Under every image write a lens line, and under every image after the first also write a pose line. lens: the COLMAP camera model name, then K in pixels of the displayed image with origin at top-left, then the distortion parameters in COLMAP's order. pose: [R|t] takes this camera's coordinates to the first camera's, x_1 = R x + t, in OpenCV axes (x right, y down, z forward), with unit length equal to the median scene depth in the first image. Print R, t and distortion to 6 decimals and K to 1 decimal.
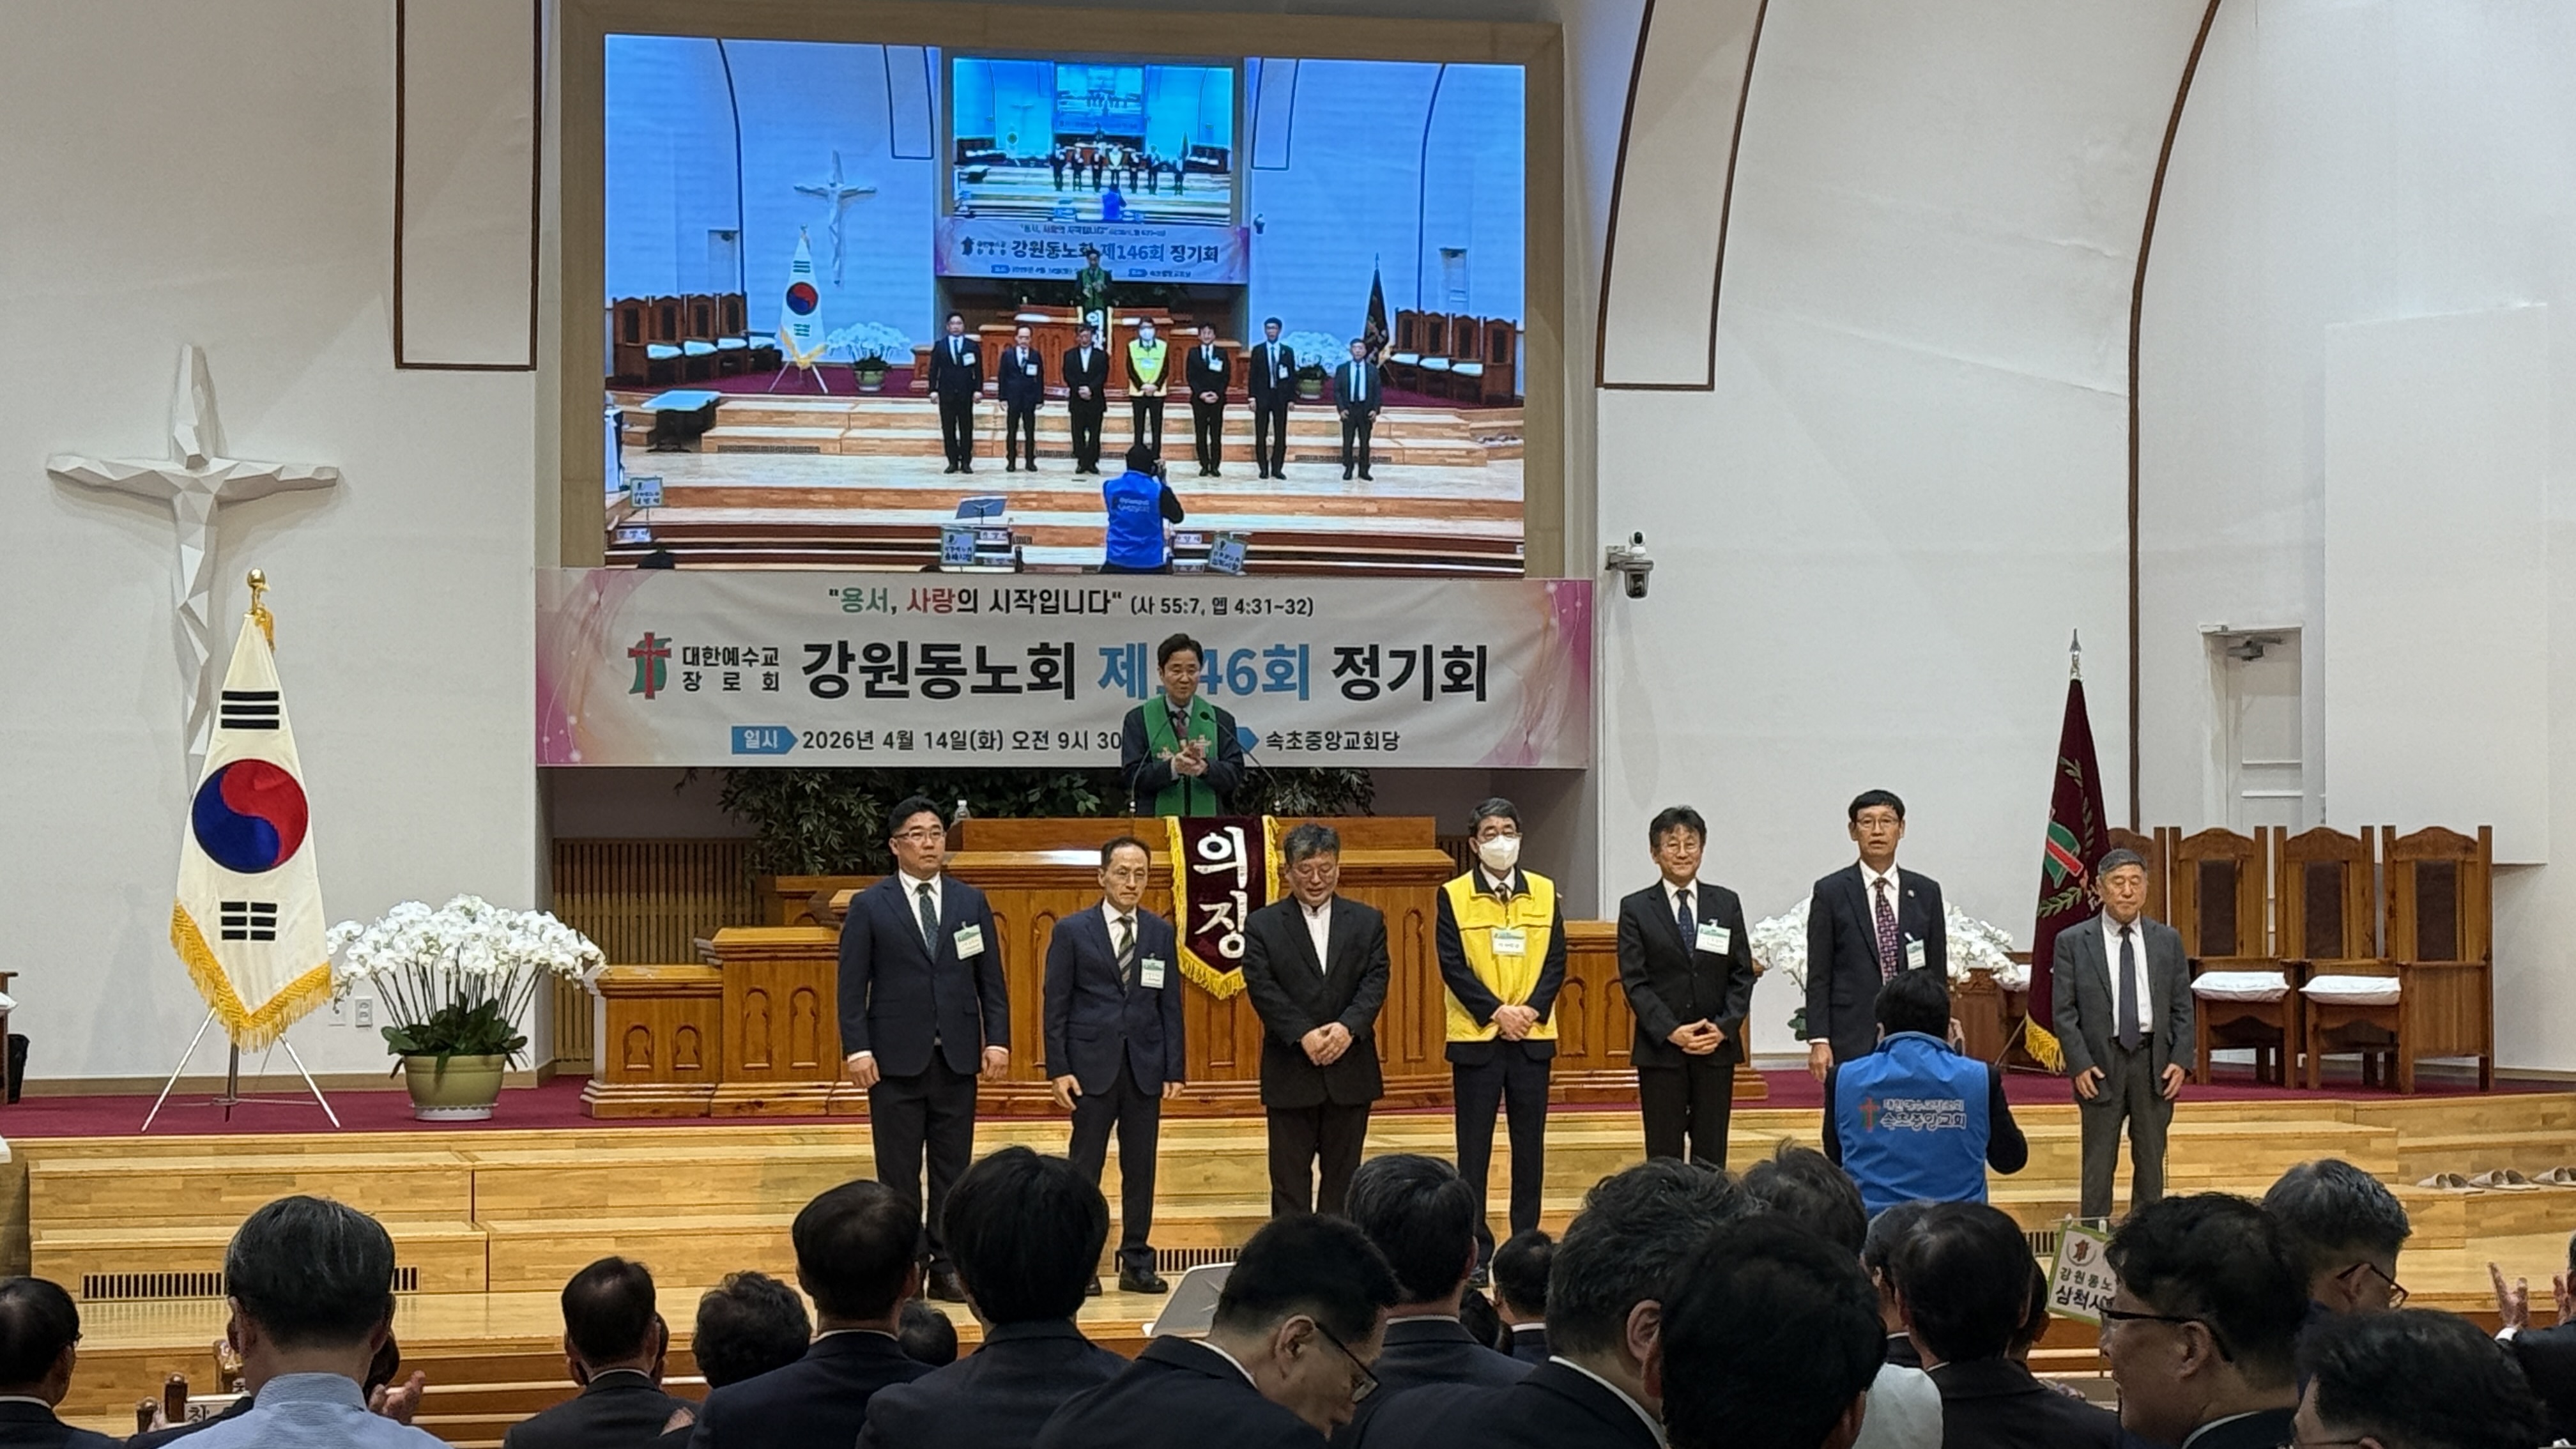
lens RADIAL K [[5291.9, 0, 1248.9], [0, 5291.9, 609.9], [0, 0, 1]] dist [0.104084, 0.000000]
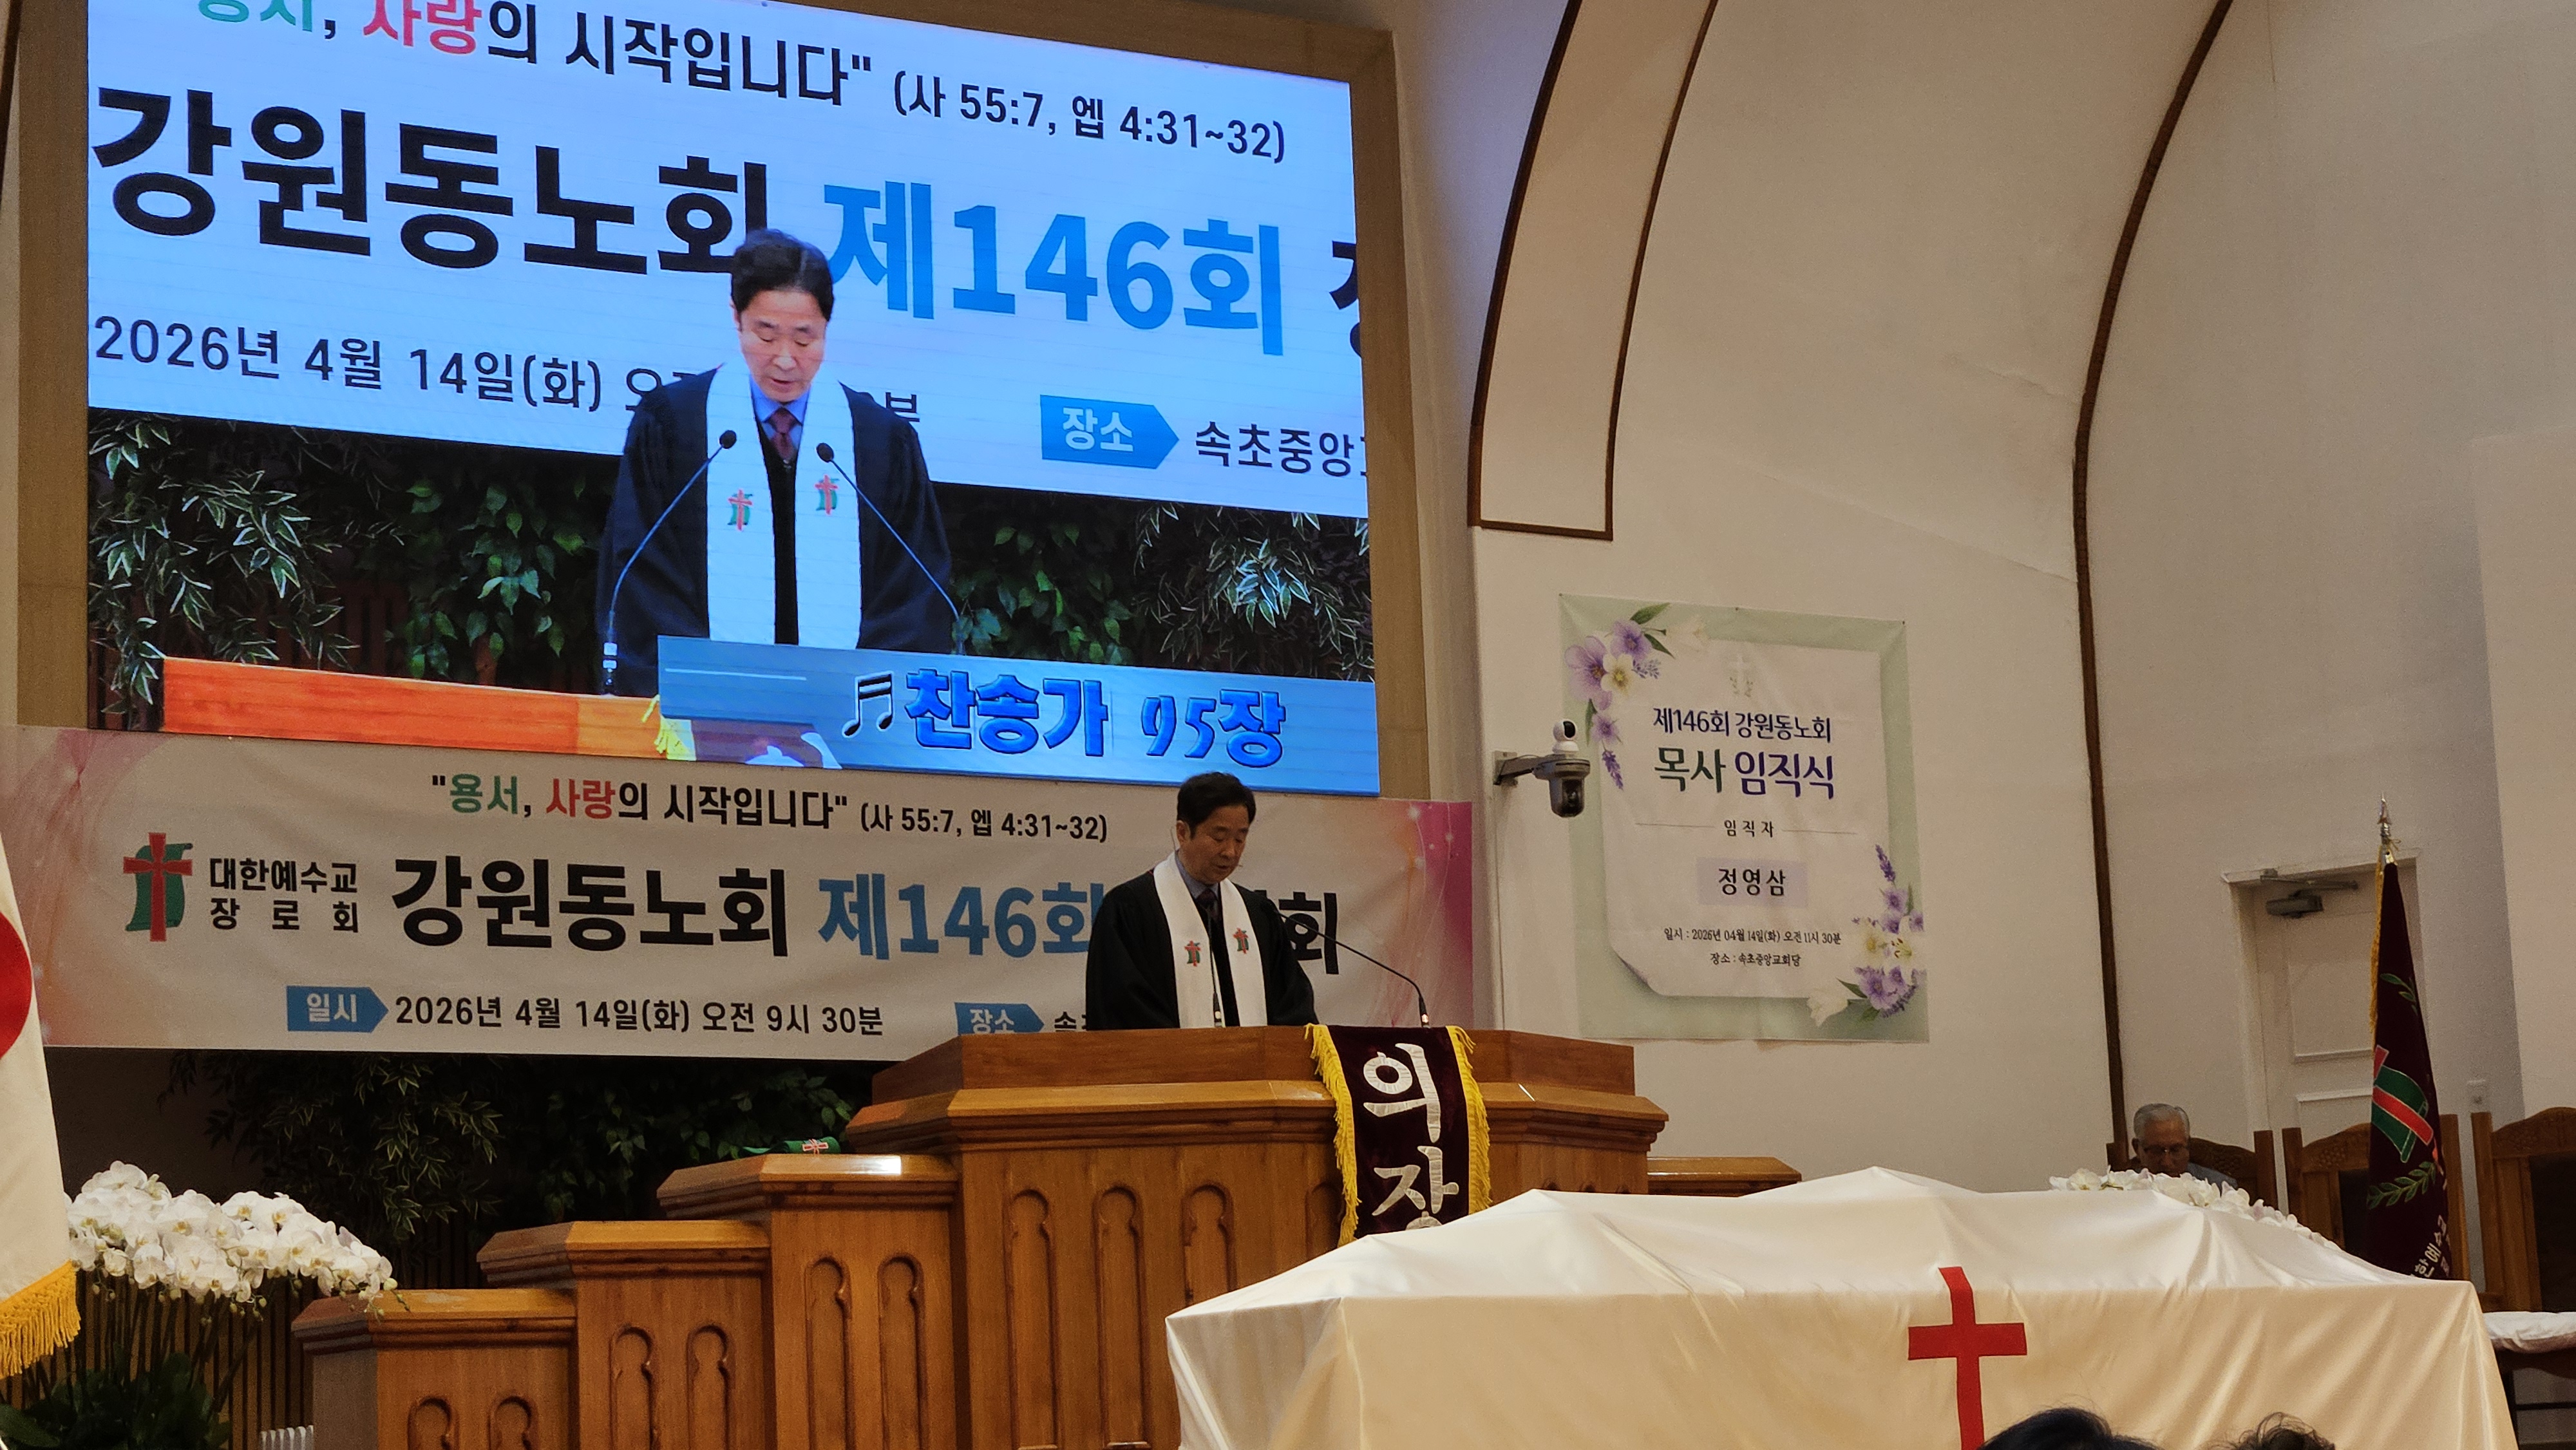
lens RADIAL K [[4843.9, 0, 1292.0], [0, 4843.9, 731.6], [0, 0, 1]] dist [-0.054068, 0.000000]
pose [[0.943102, 0.016734, 0.332081, -0.174929], [0.023792, 0.992776, -0.117596, 0.061725], [-0.331650, 0.118806, 0.935892, 0.422653]]
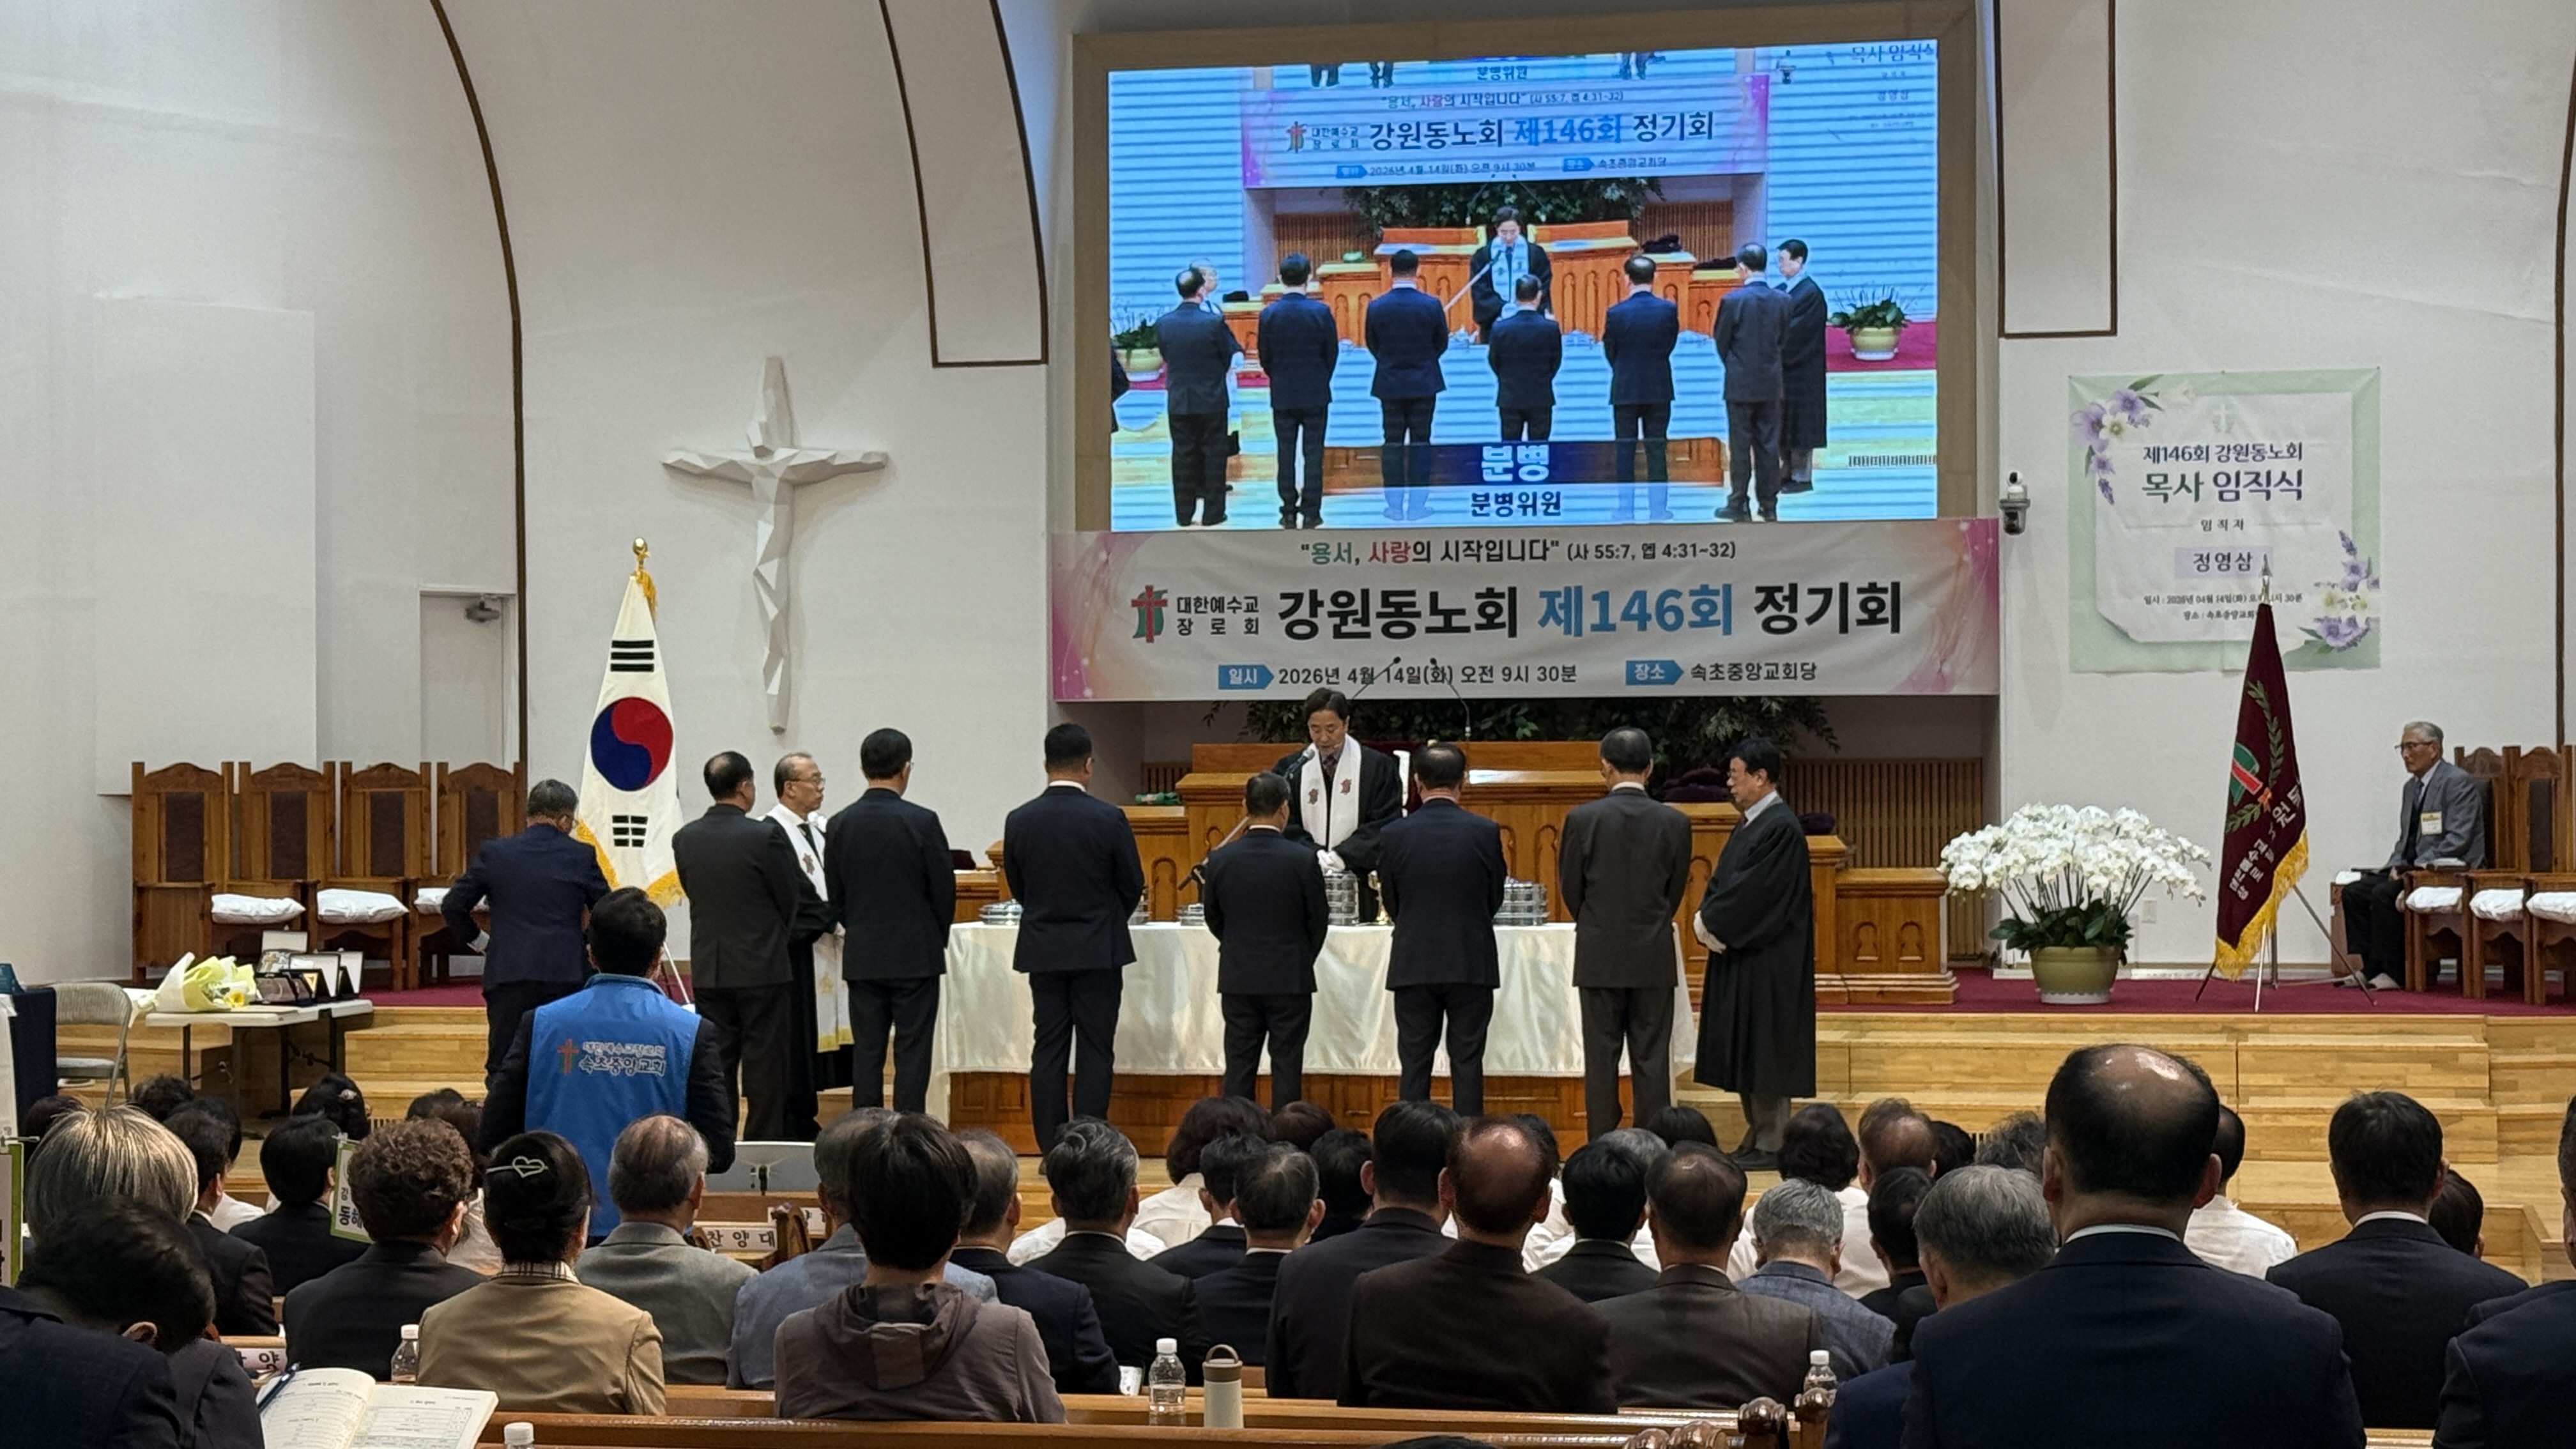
lens RADIAL K [[4526.0, 0, 1279.0], [0, 4526.0, 713.3], [0, 0, 1]] dist [0.124333, 0.000000]
pose [[0.908226, -0.007734, -0.418409, 0.327086], [0.021496, 0.999372, 0.028187, 0.004872], [0.417928, -0.034594, 0.907821, 0.106680]]
